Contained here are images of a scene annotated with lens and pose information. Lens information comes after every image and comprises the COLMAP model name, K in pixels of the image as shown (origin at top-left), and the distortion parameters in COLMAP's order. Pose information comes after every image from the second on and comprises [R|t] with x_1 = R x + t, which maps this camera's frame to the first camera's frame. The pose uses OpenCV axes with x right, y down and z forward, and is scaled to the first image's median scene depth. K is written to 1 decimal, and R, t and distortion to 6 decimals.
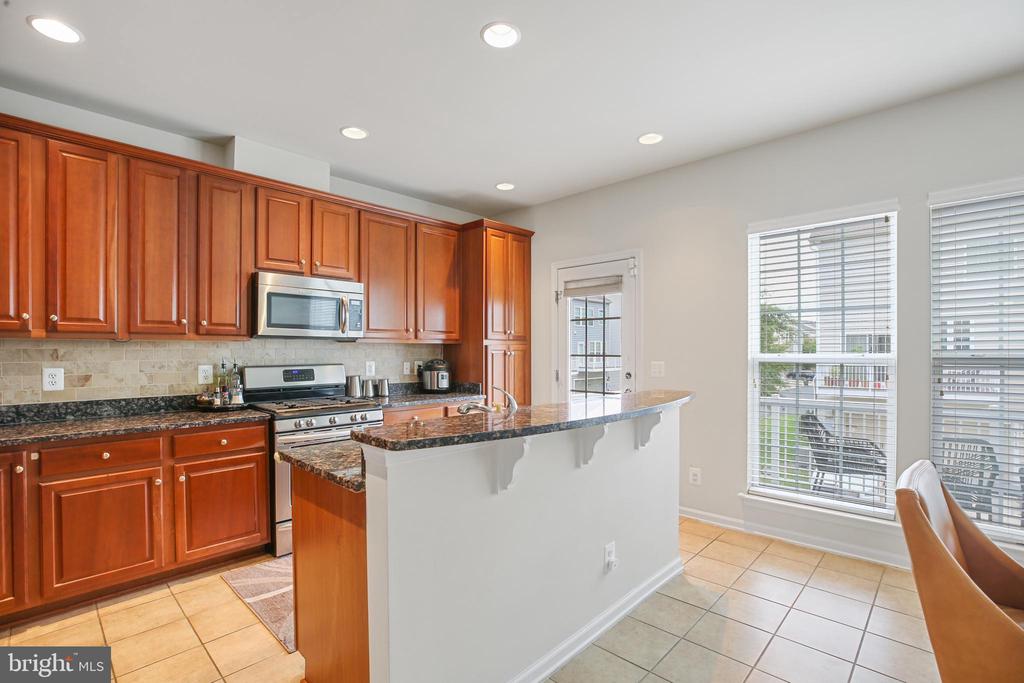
lens RADIAL K [[473.7, 0, 512.2], [0, 473.7, 354.1], [0, 0, 1]] dist [-0.025115, -0.000077]
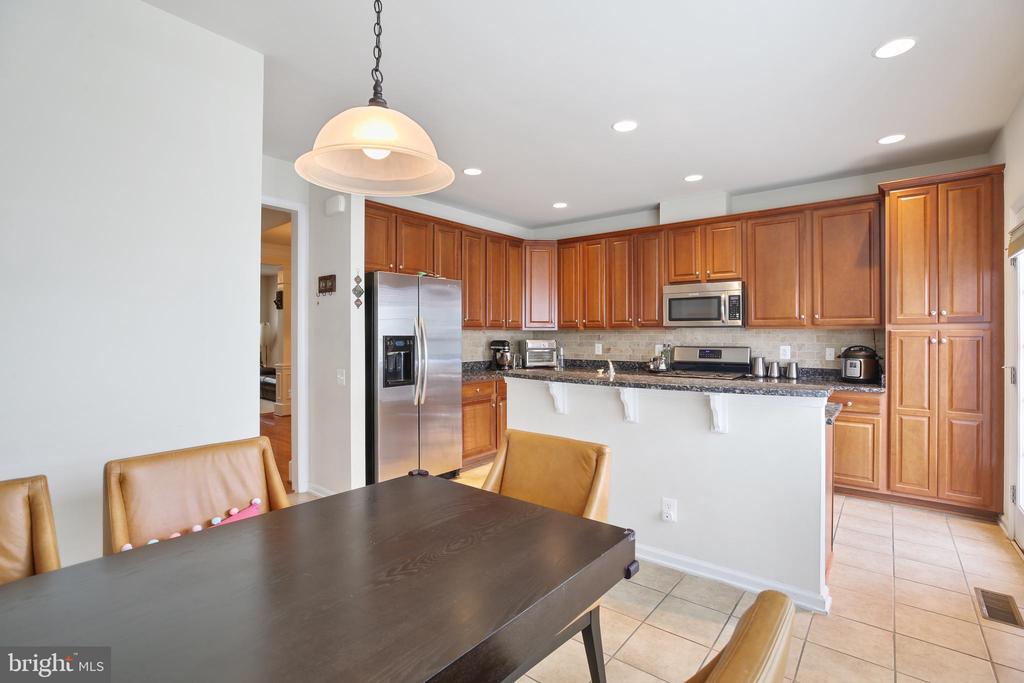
lens RADIAL K [[475.3, 0, 516.5], [0, 475.3, 336.1], [0, 0, 1]] dist [-0.013991, 0.000312]
pose [[0.089382, 0.004106, -0.995989, 0.918861], [-0.007493, 0.999966, 0.003450, -0.008499], [0.995969, 0.007154, 0.089410, 0.334396]]
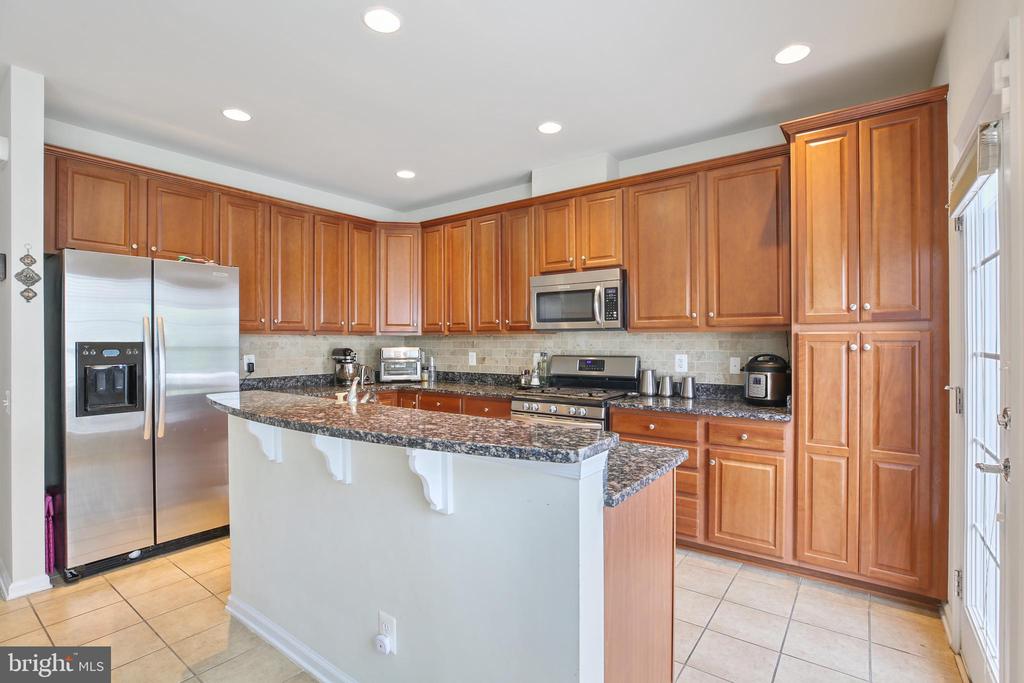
lens RADIAL K [[486.7, 0, 511.4], [0, 486.7, 343.9], [0, 0, 1]] dist [-0.022668, 0.000590]
pose [[0.120974, 0.004382, -0.992646, 0.637567], [-0.005083, 0.999980, 0.003795, -0.006685], [0.992643, 0.004587, 0.120994, 0.729946]]
